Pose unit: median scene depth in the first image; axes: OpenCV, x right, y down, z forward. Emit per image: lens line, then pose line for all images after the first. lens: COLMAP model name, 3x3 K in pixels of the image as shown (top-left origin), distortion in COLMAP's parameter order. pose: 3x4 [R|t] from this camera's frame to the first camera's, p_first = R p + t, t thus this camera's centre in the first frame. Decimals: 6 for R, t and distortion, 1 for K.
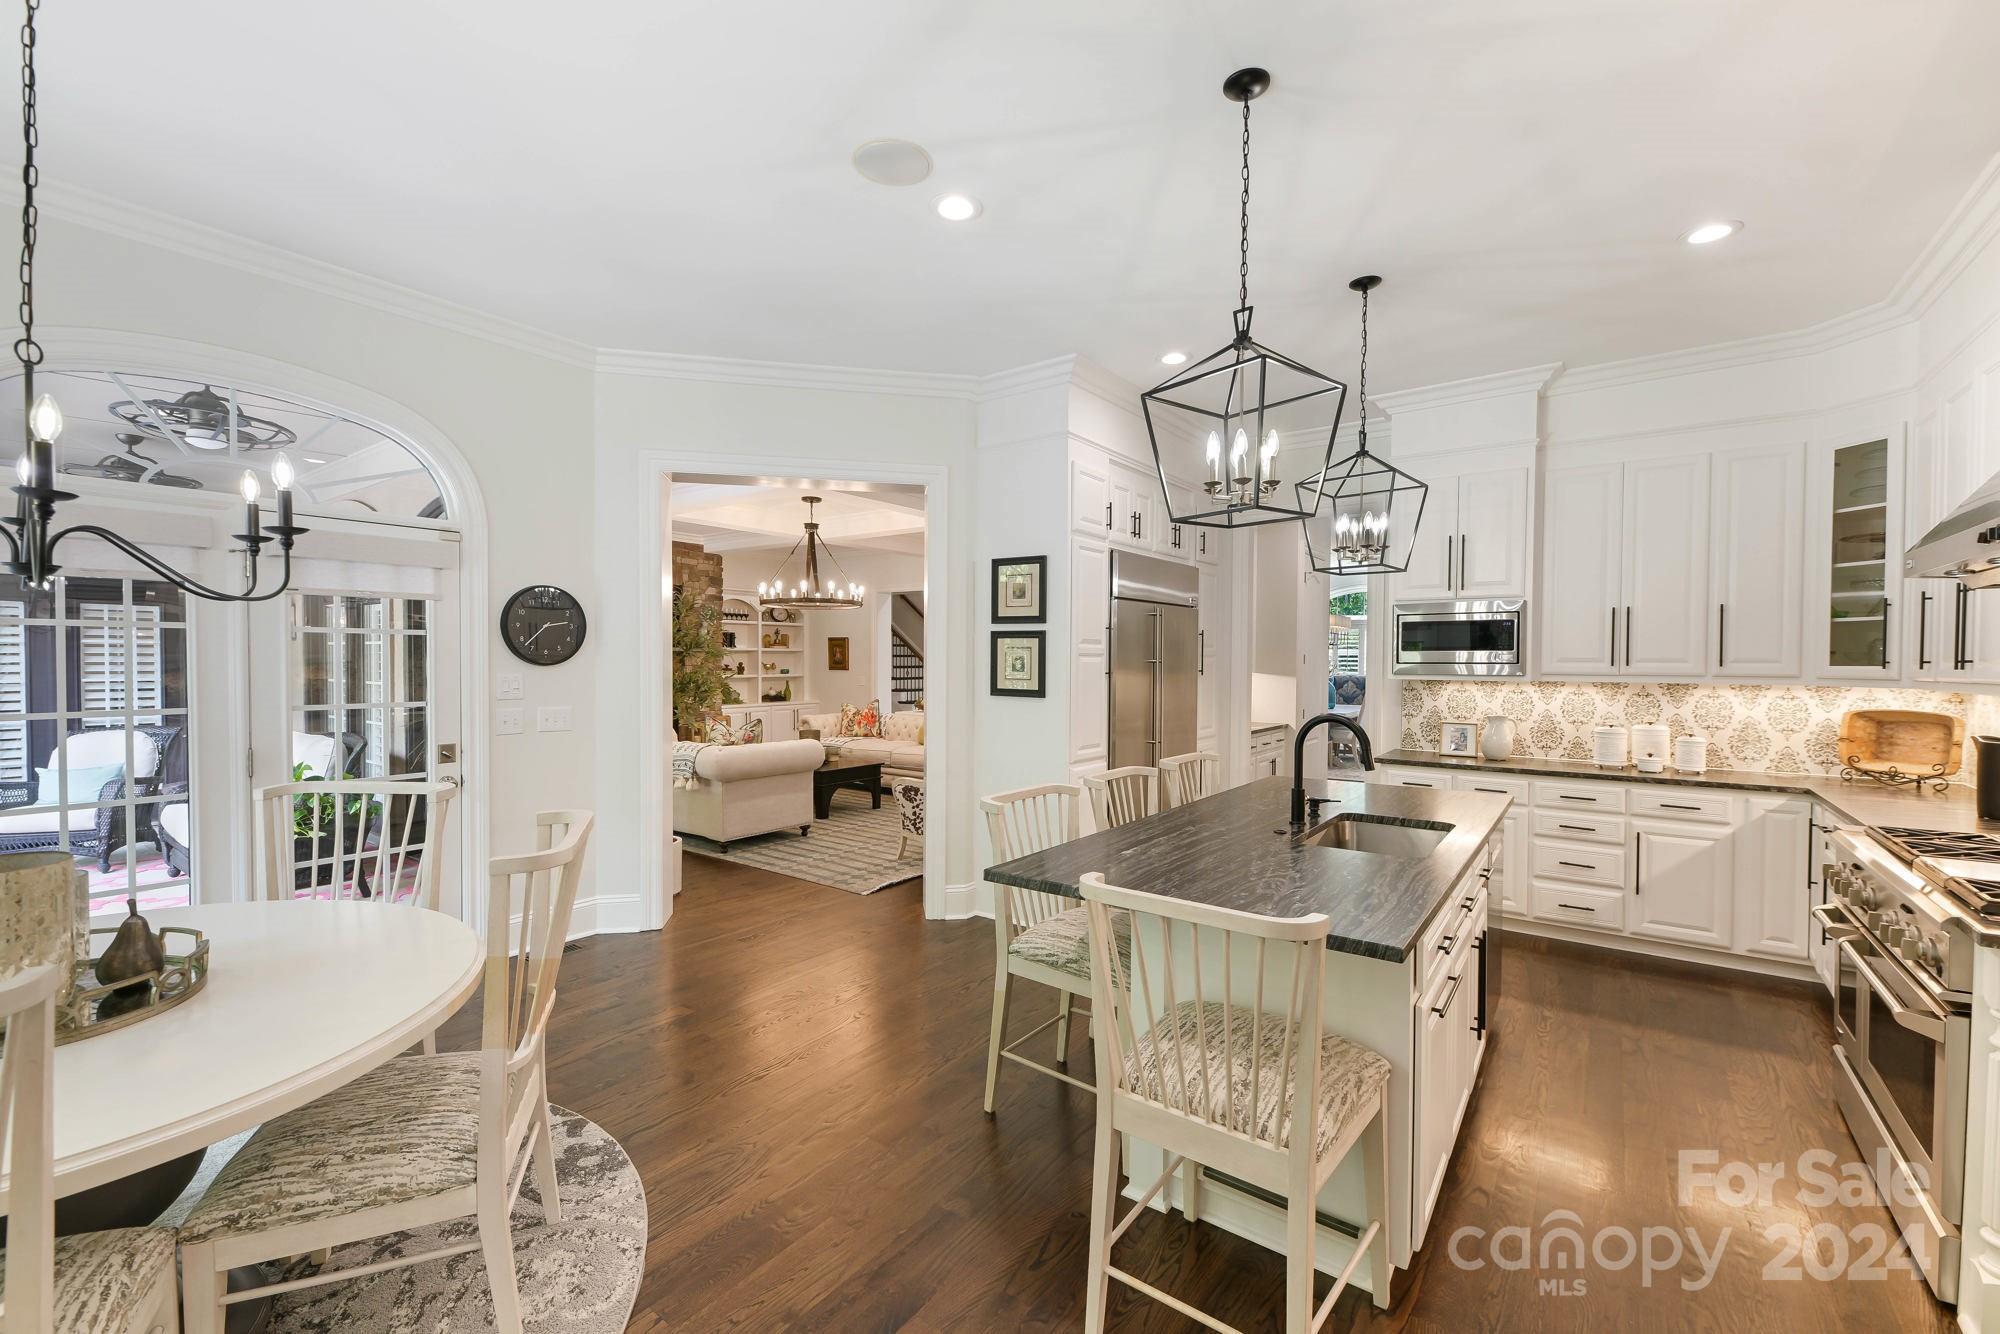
lens RADIAL K [[818.4, 0, 1000.4], [0, 818.4, 669.5], [0, 0, 1]] dist [0.006943, -0.003818]
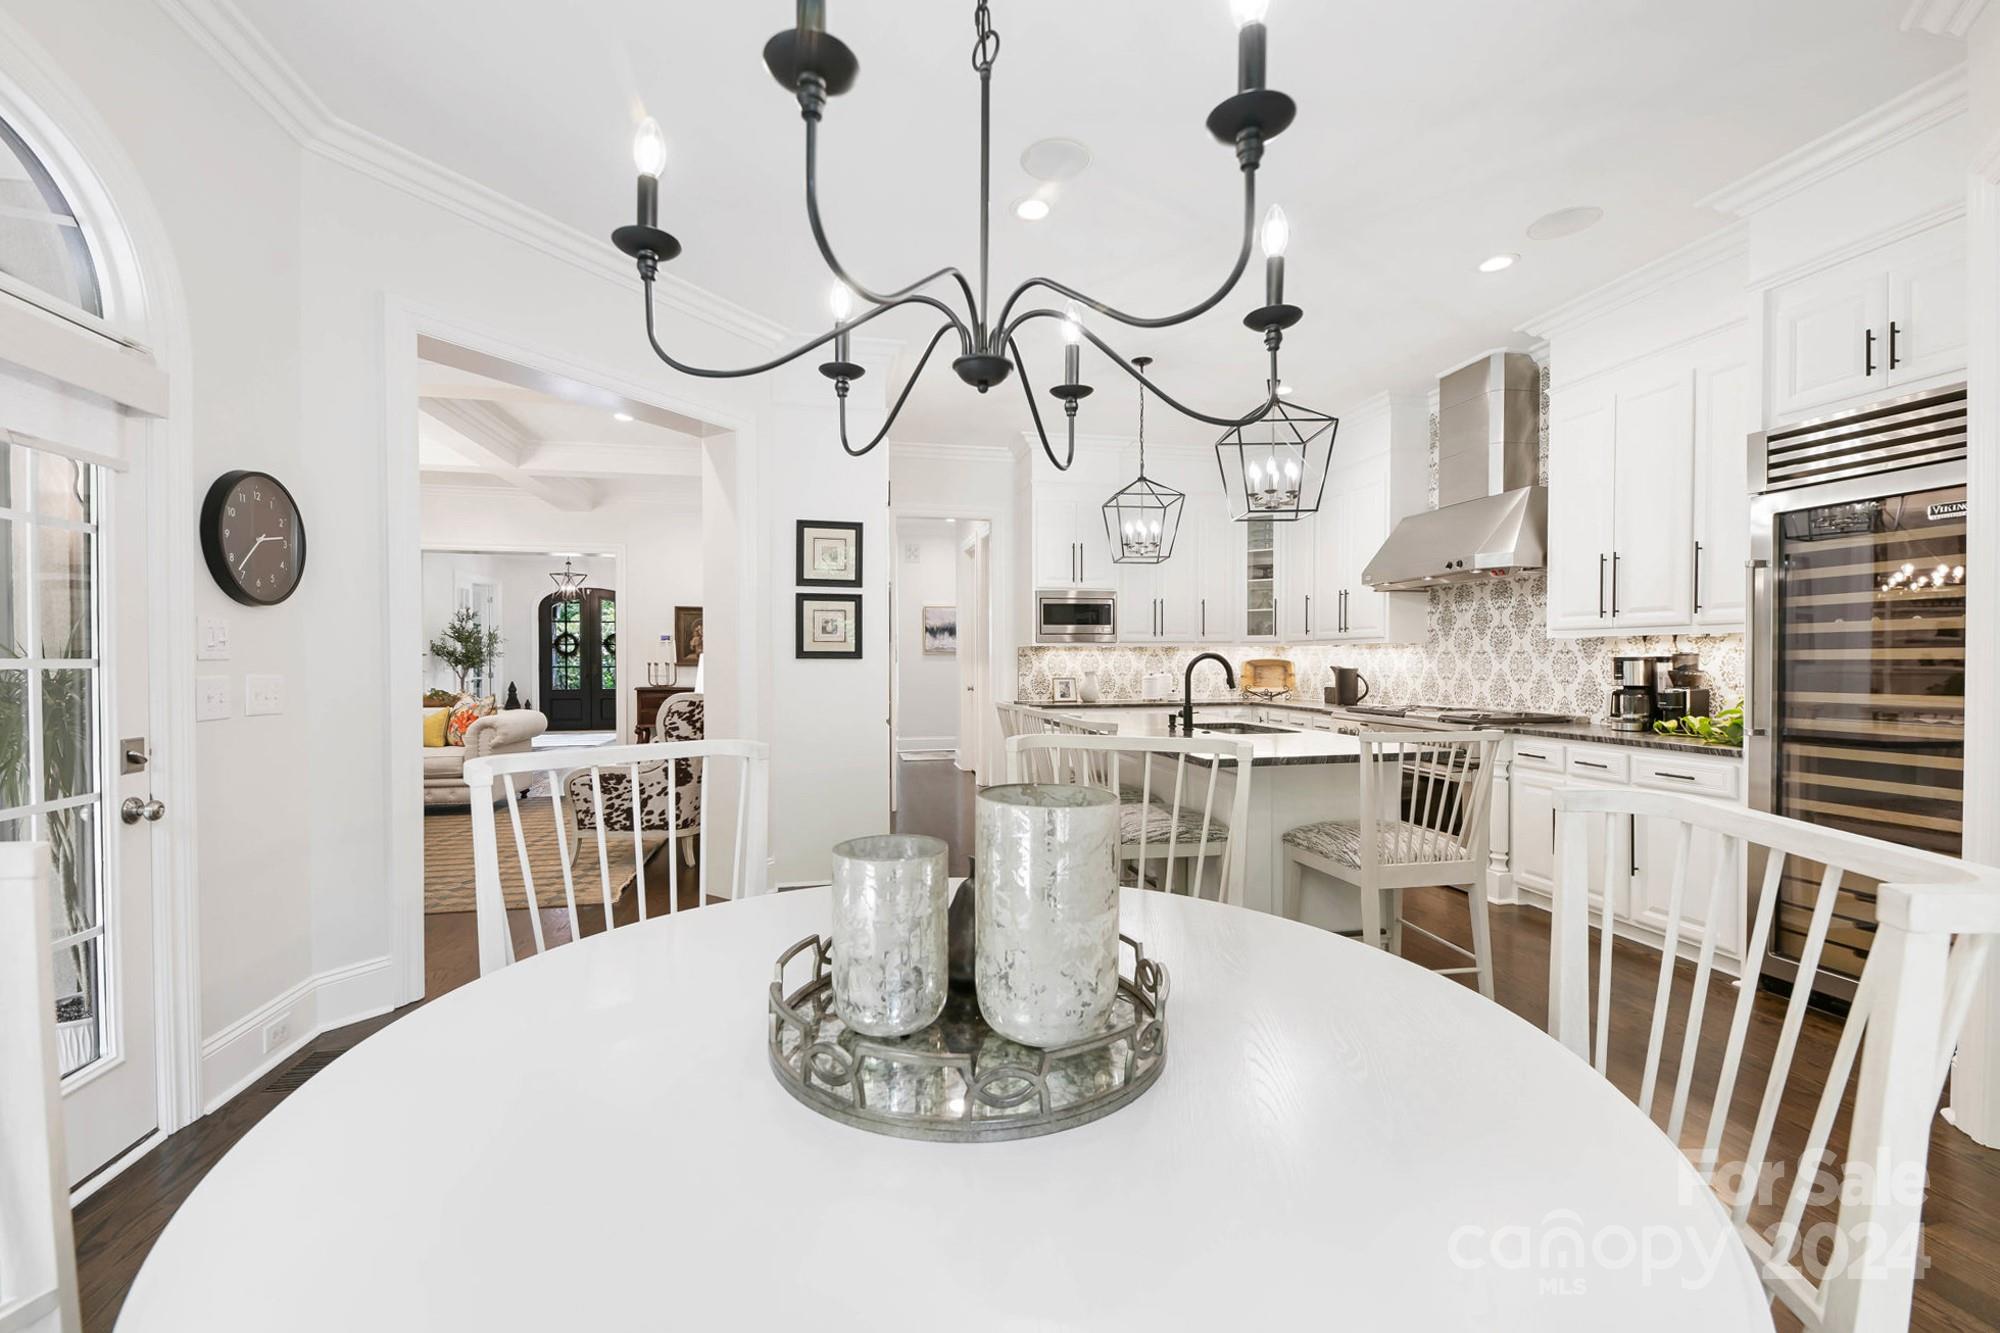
lens RADIAL K [[818.4, 0, 998.3], [0, 818.4, 665.7], [0, 0, 1]] dist [0.006943, -0.003818]
pose [[0.662768, -0.012009, 0.748729, -0.597263], [0.012842, 0.999907, 0.004670, 0.039392], [-0.748715, 0.006520, 0.662860, 0.173615]]
